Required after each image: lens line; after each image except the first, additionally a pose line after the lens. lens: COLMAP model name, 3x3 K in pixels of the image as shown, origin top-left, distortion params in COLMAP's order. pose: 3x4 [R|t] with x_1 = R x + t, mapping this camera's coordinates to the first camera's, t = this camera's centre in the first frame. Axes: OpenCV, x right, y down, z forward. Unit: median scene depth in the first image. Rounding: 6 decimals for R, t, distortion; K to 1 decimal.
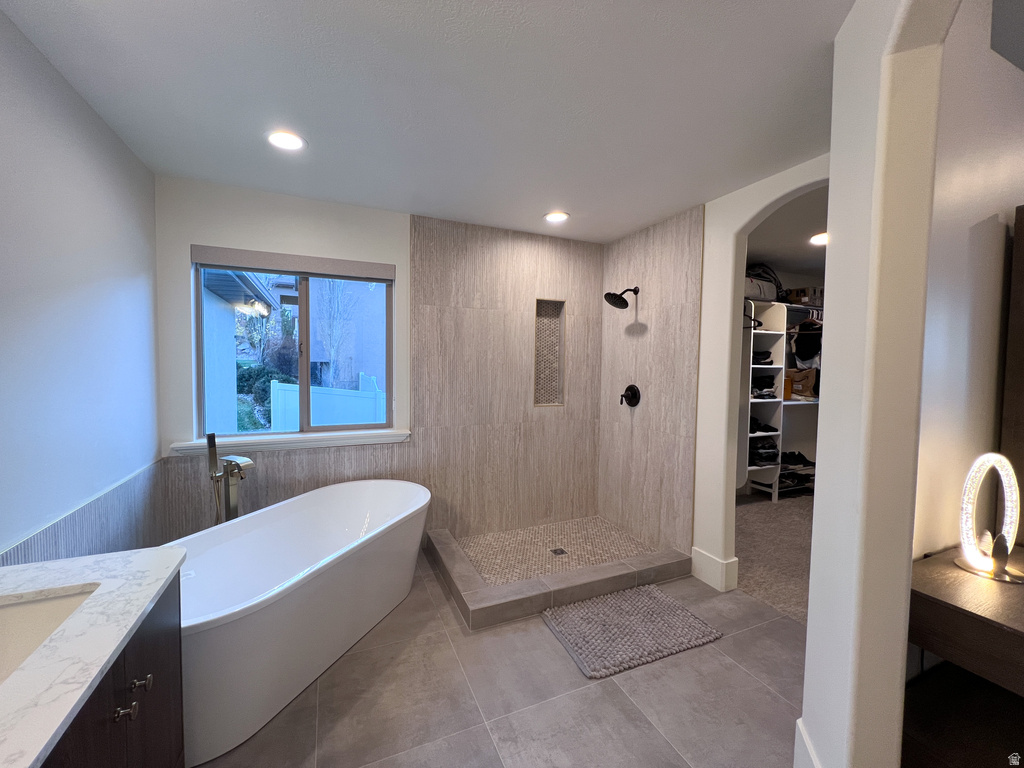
lens RADIAL K [[414.7, 0, 505.8], [0, 414.7, 383.6], [0, 0, 1]] dist [-0.001143, -0.000117]
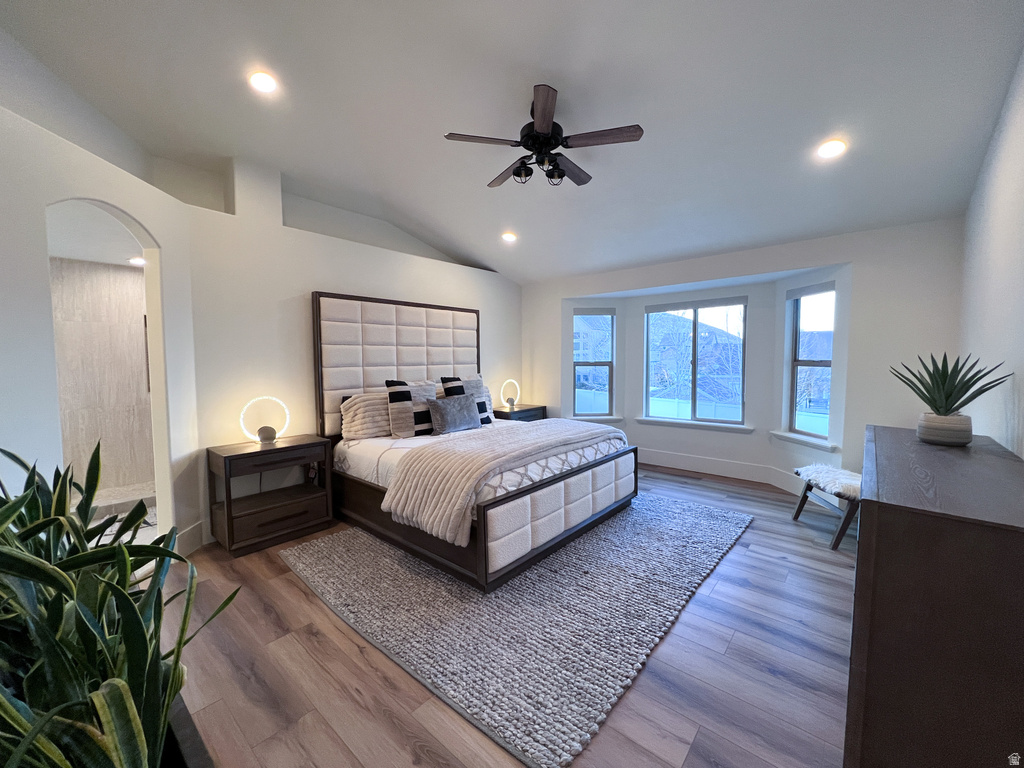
lens RADIAL K [[414.7, 0, 511.5], [0, 414.7, 382.2], [0, 0, 1]] dist [-0.001143, -0.000117]
pose [[0.901184, -0.041273, 0.431467, 0.763813], [0.036990, 0.999148, 0.018316, 0.051887], [-0.431855, -0.000546, 0.901943, -1.020949]]
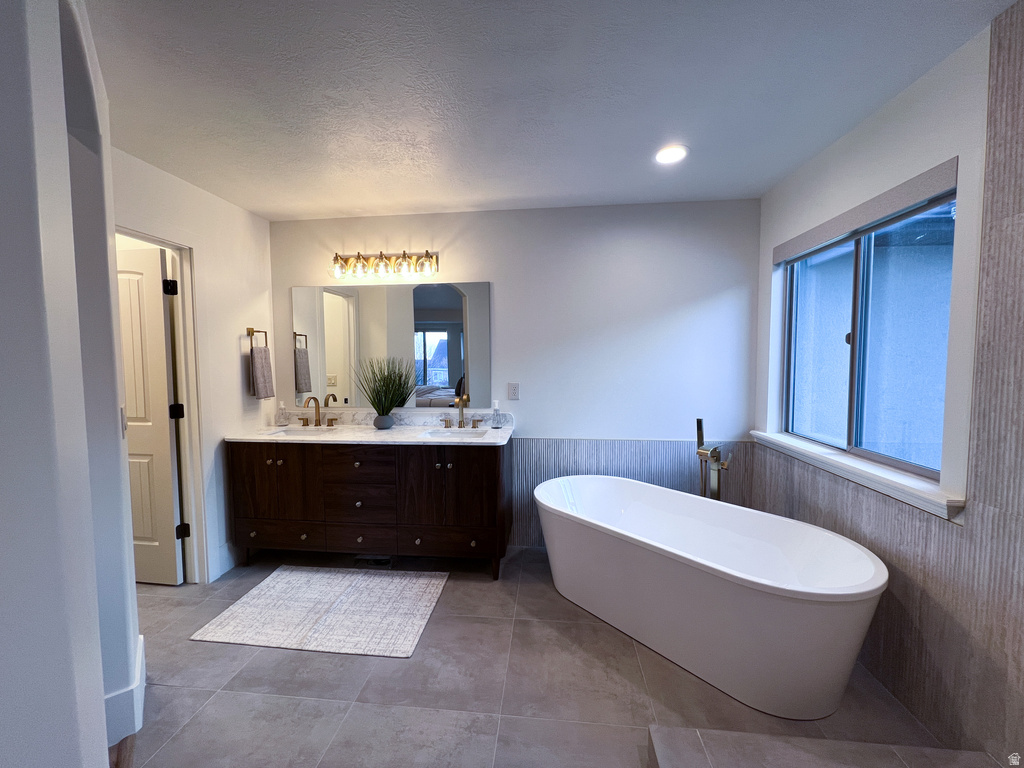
lens RADIAL K [[414.7, 0, 504.4], [0, 414.7, 383.1], [0, 0, 1]] dist [-0.001143, -0.000117]
pose [[-0.502527, 0.040454, -0.863615, 0.506564], [-0.045537, 0.996280, 0.073166, -0.036089], [0.863362, 0.076094, -0.498815, 0.940829]]
